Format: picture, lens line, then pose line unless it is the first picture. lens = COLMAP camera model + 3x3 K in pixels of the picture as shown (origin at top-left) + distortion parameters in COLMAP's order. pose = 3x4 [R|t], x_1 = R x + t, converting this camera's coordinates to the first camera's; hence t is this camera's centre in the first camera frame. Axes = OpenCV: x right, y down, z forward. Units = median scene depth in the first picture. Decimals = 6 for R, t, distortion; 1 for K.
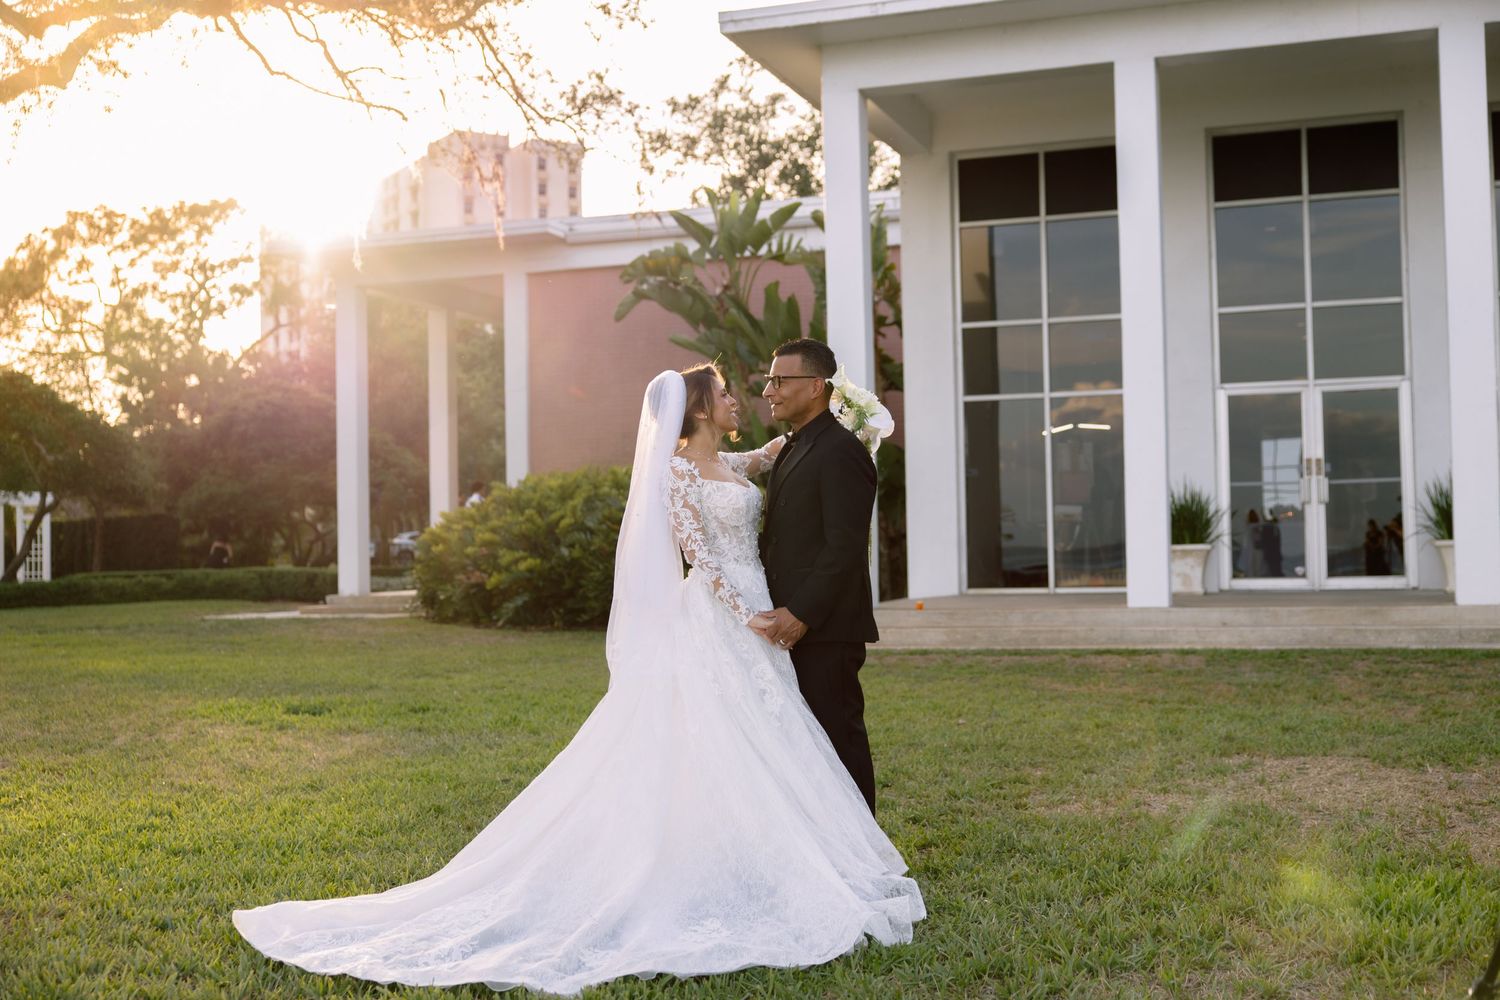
lens RADIAL K [[1814.5, 0, 746.5], [0, 1814.5, 491.5], [0, 0, 1]] dist [-0.002734, 0.000000]
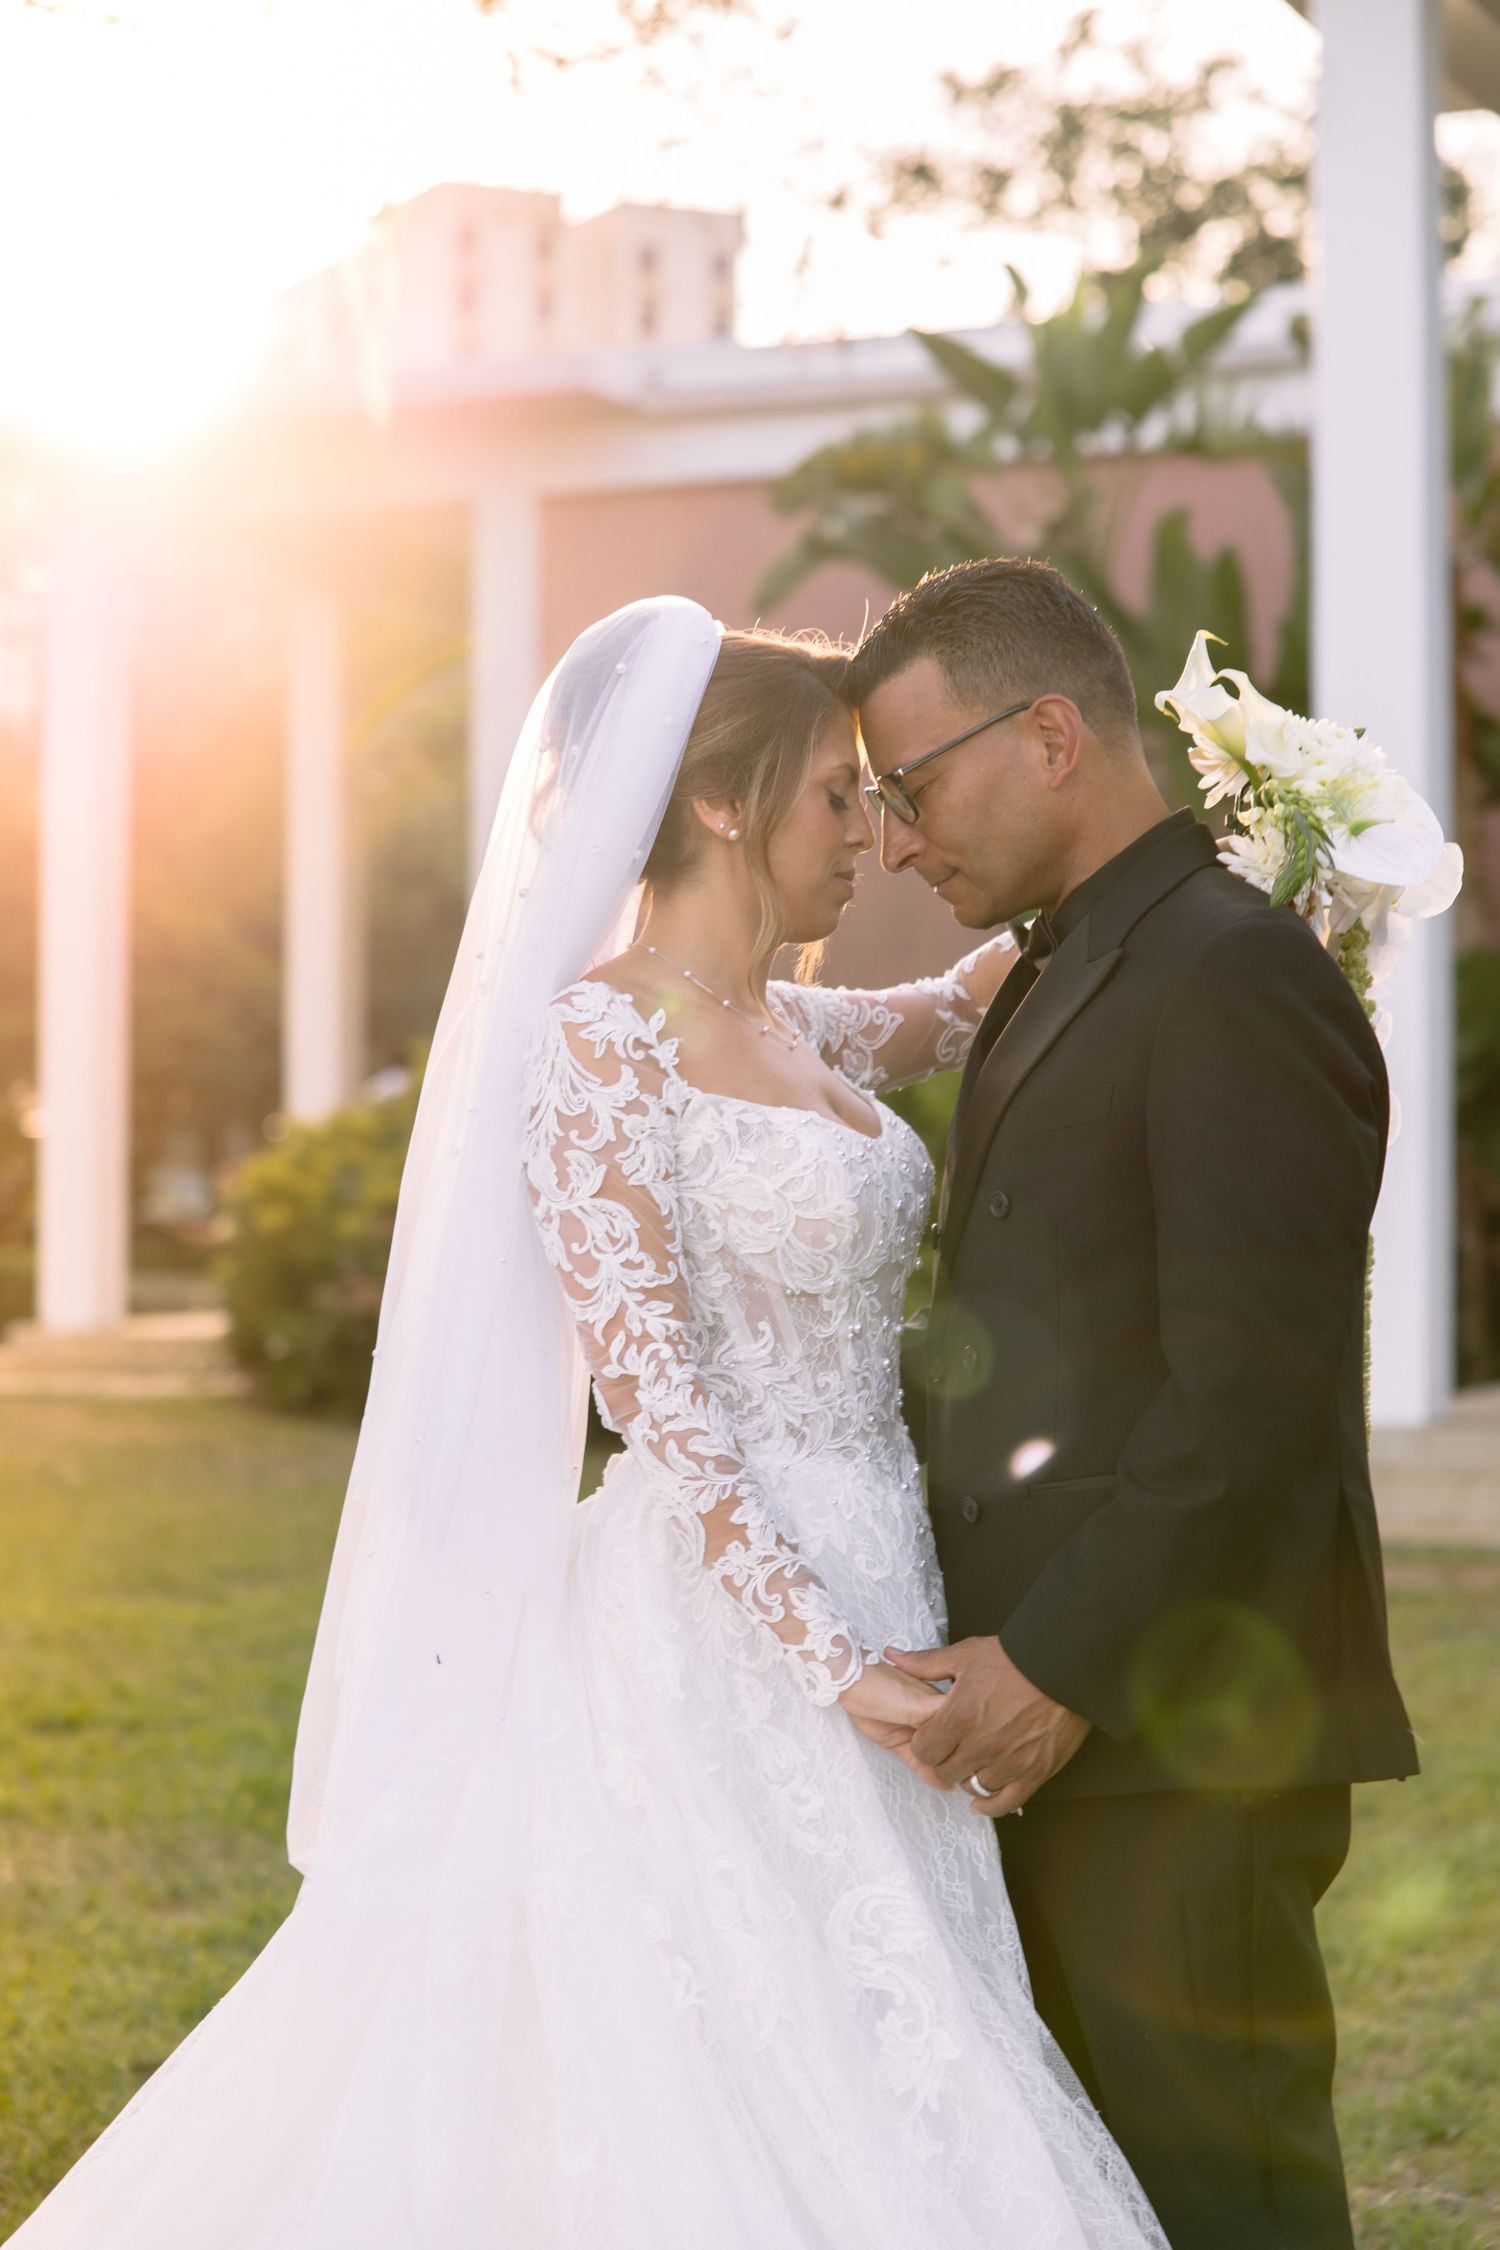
lens RADIAL K [[4615.7, 0, 751.0], [0, 4615.7, 1129.4], [0, 0, 1]] dist [0.006729, 0.000000]
pose [[0.996686, 0.018948, -0.079112, 0.034347], [-0.017879, 0.999739, 0.014201, -0.010928], [0.079361, -0.012739, 0.996765, 0.354551]]
